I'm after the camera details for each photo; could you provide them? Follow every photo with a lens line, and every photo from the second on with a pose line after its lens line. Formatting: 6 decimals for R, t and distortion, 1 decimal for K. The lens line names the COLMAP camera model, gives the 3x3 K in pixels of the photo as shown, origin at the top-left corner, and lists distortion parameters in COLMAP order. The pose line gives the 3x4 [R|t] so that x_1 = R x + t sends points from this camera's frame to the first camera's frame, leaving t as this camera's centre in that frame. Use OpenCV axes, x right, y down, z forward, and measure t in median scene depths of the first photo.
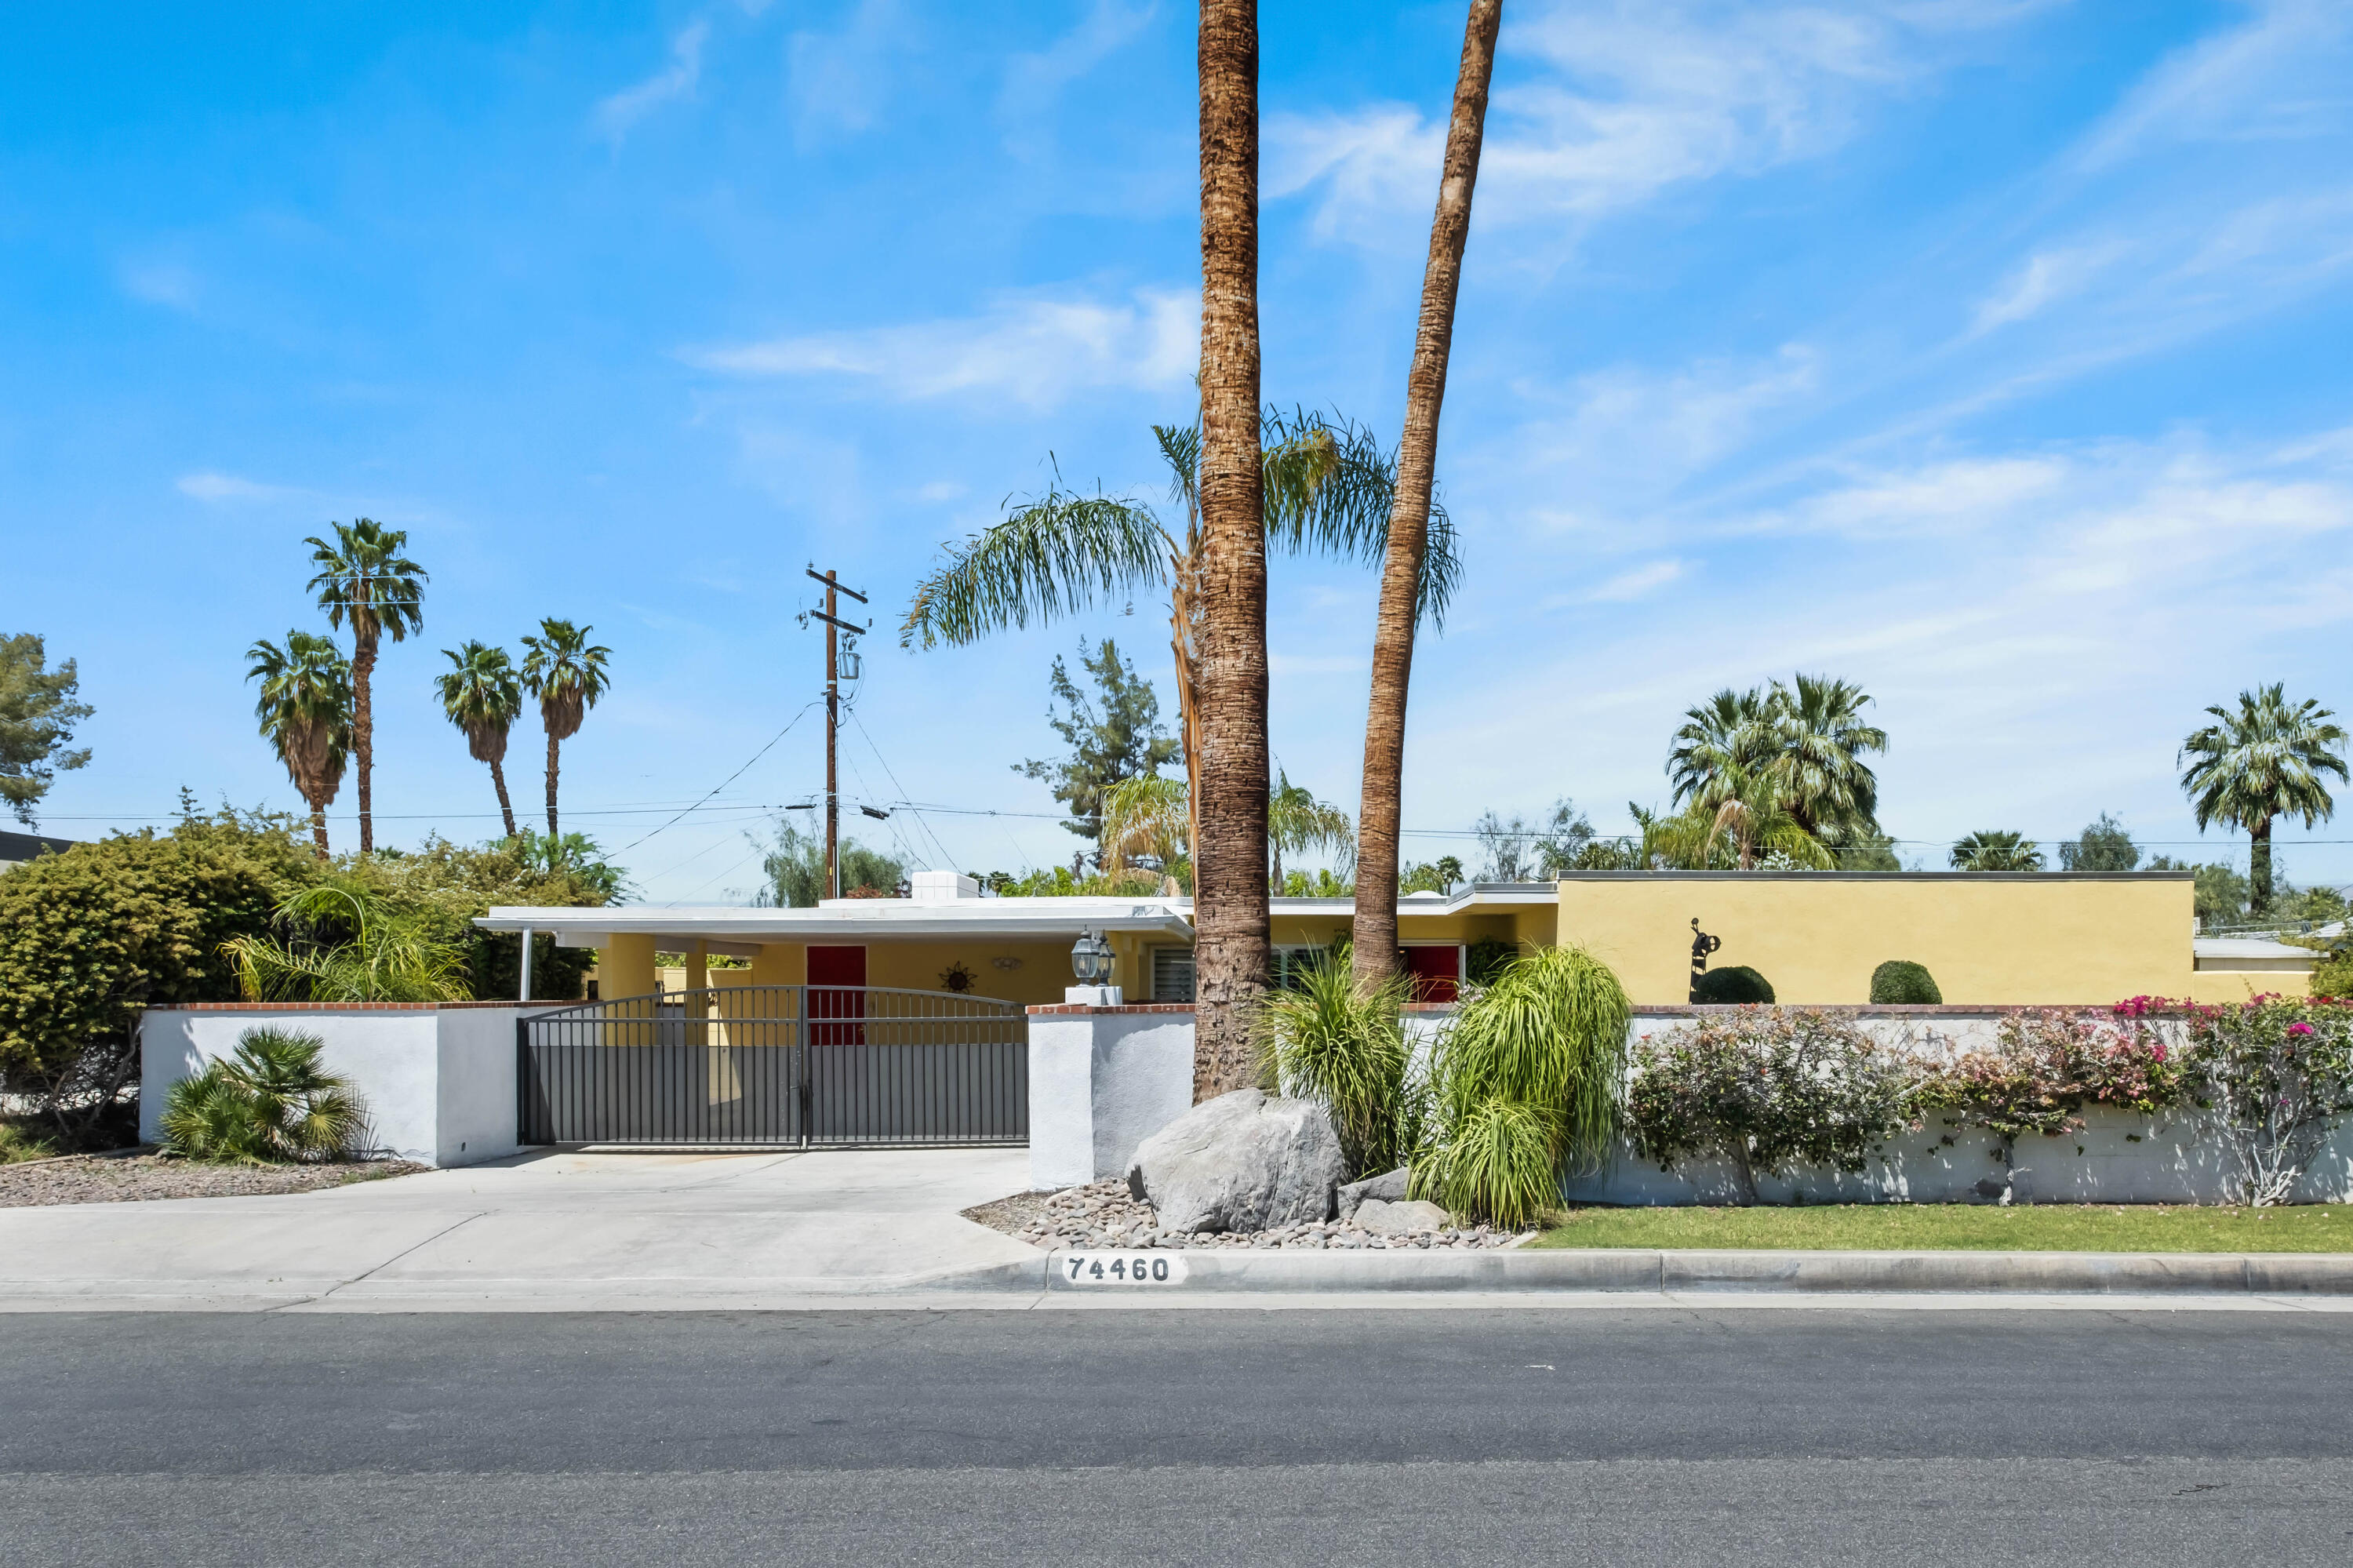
lens RADIAL K [[1325.0, 0, 1134.6], [0, 1325.0, 726.1], [0, 0, 1]] dist [-0.005074, -0.000260]
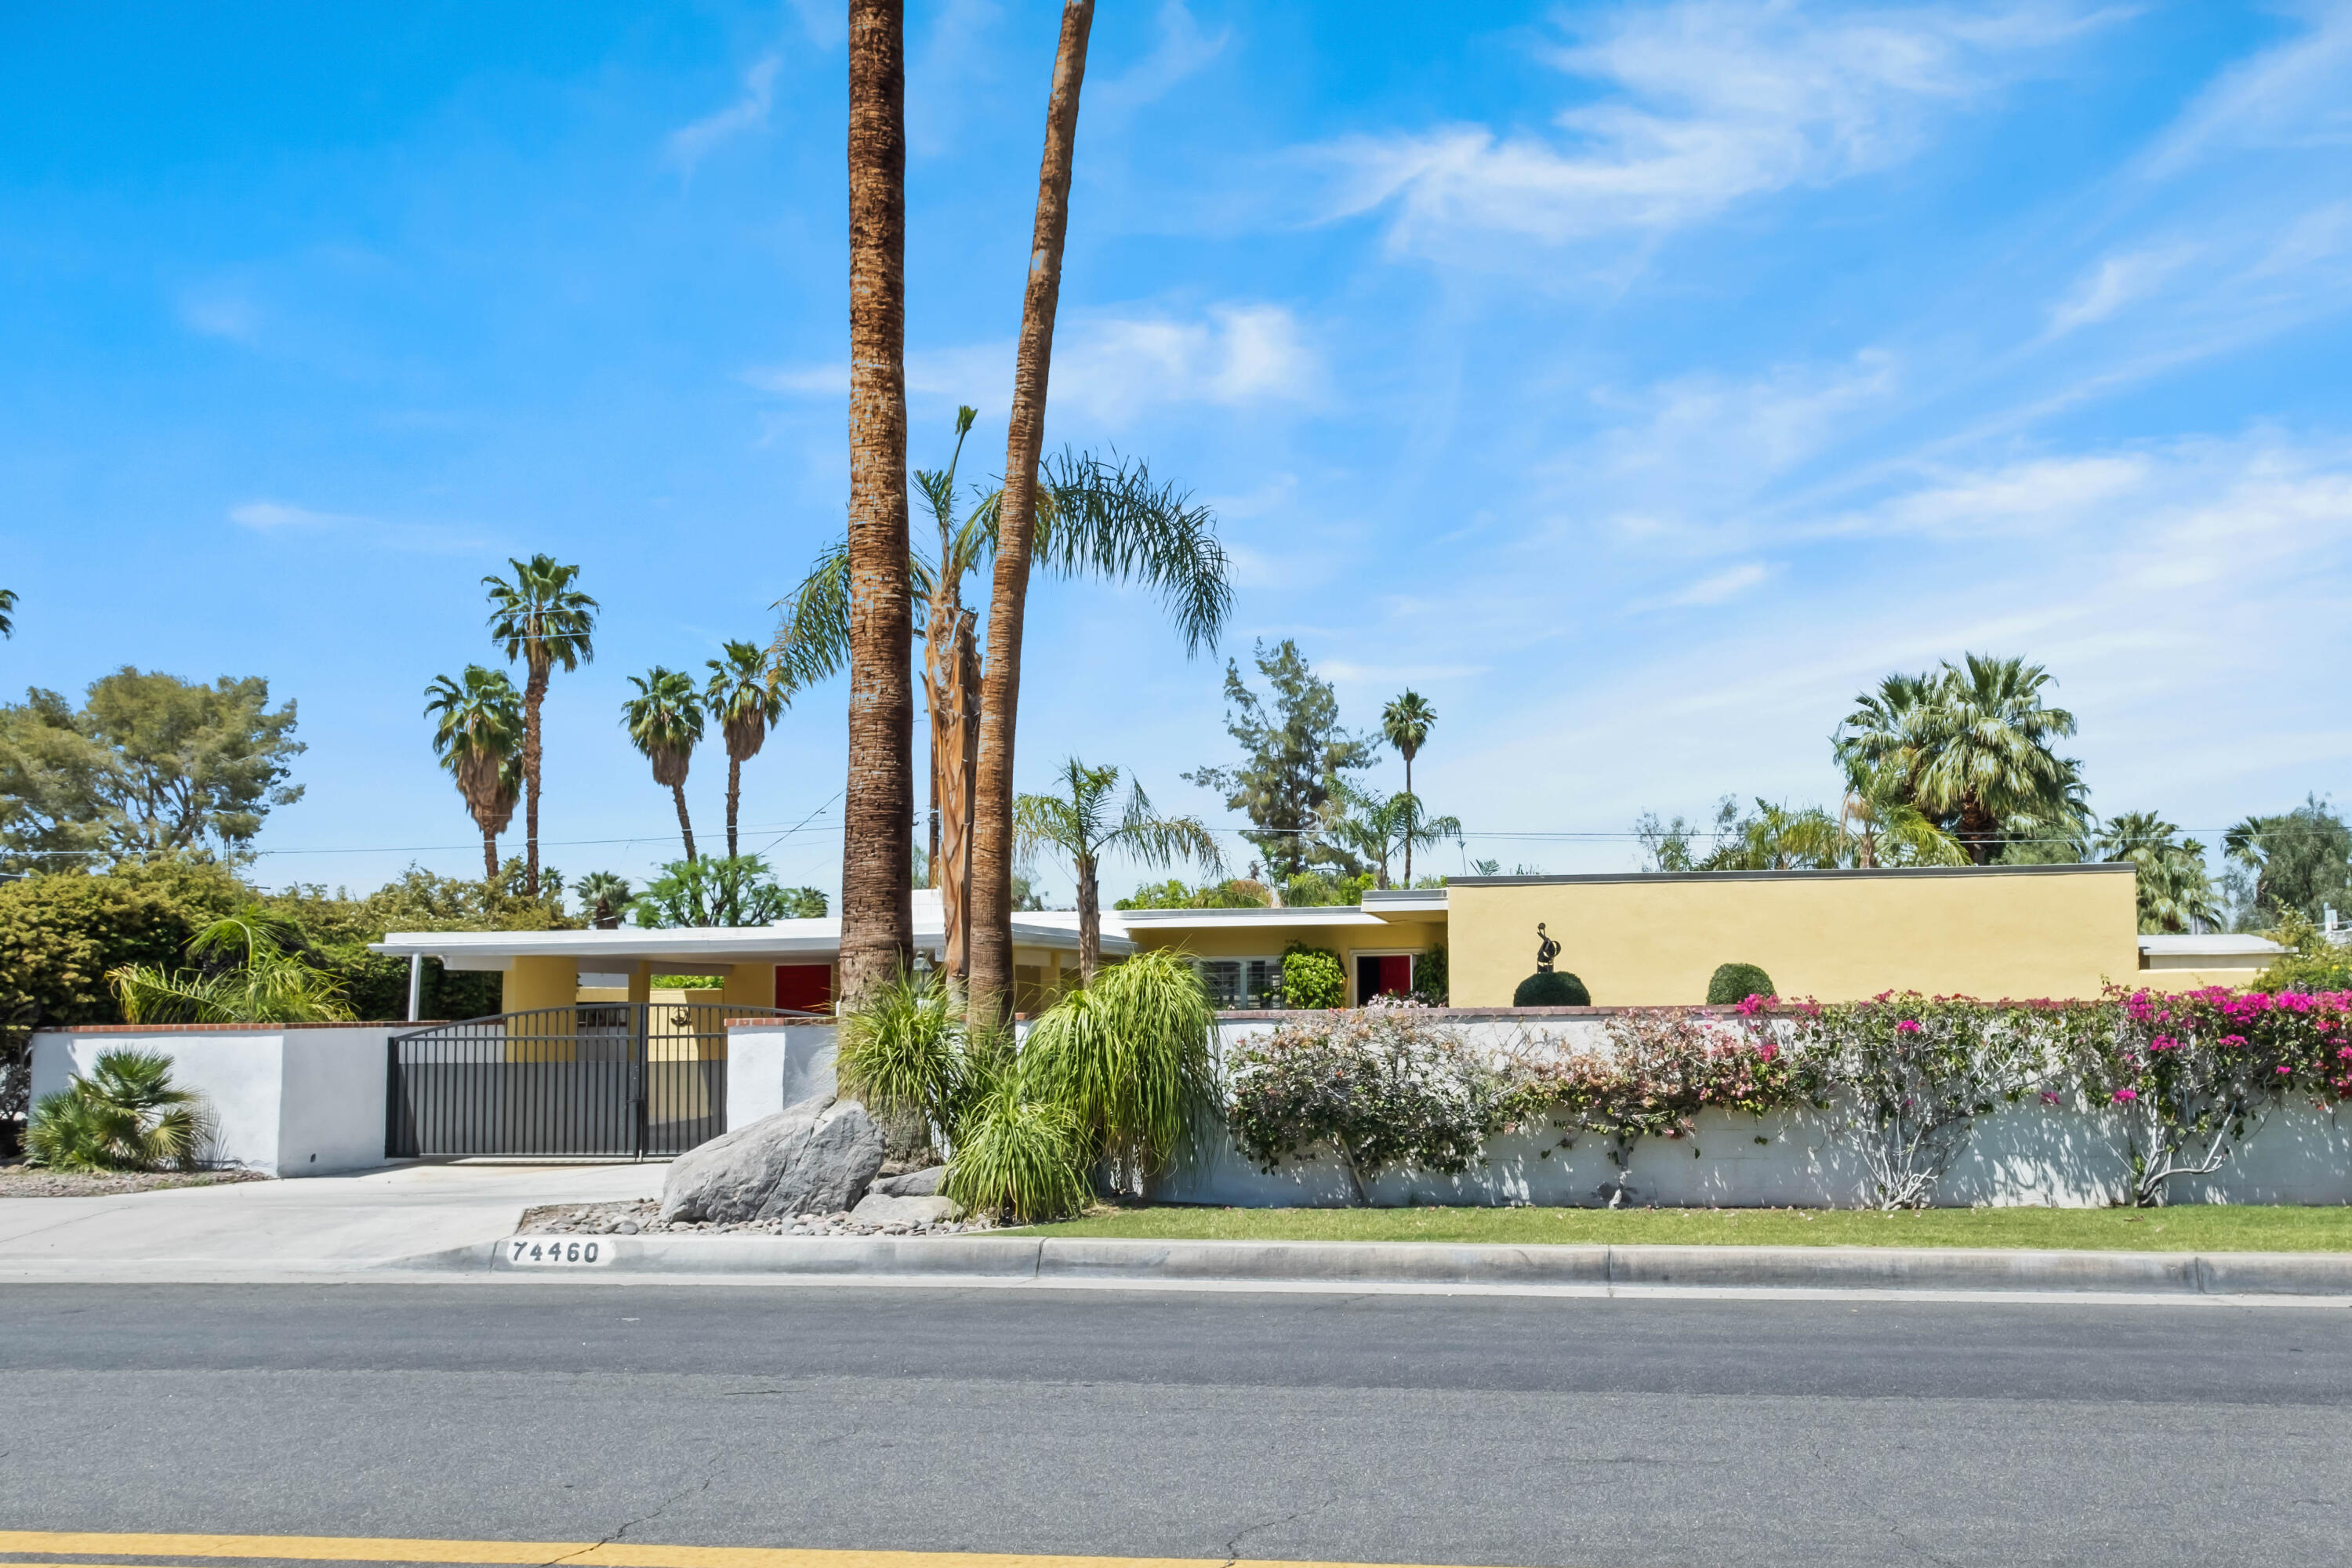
lens RADIAL K [[1305.2, 0, 1173.7], [0, 1305.2, 671.5], [0, 0, 1]] dist [-0.021915, 0.021003]
pose [[0.996588, -0.030093, -0.076850, 0.397213], [0.025312, 0.997727, -0.062445, 0.005024], [0.078555, 0.060286, 0.995085, -0.044094]]
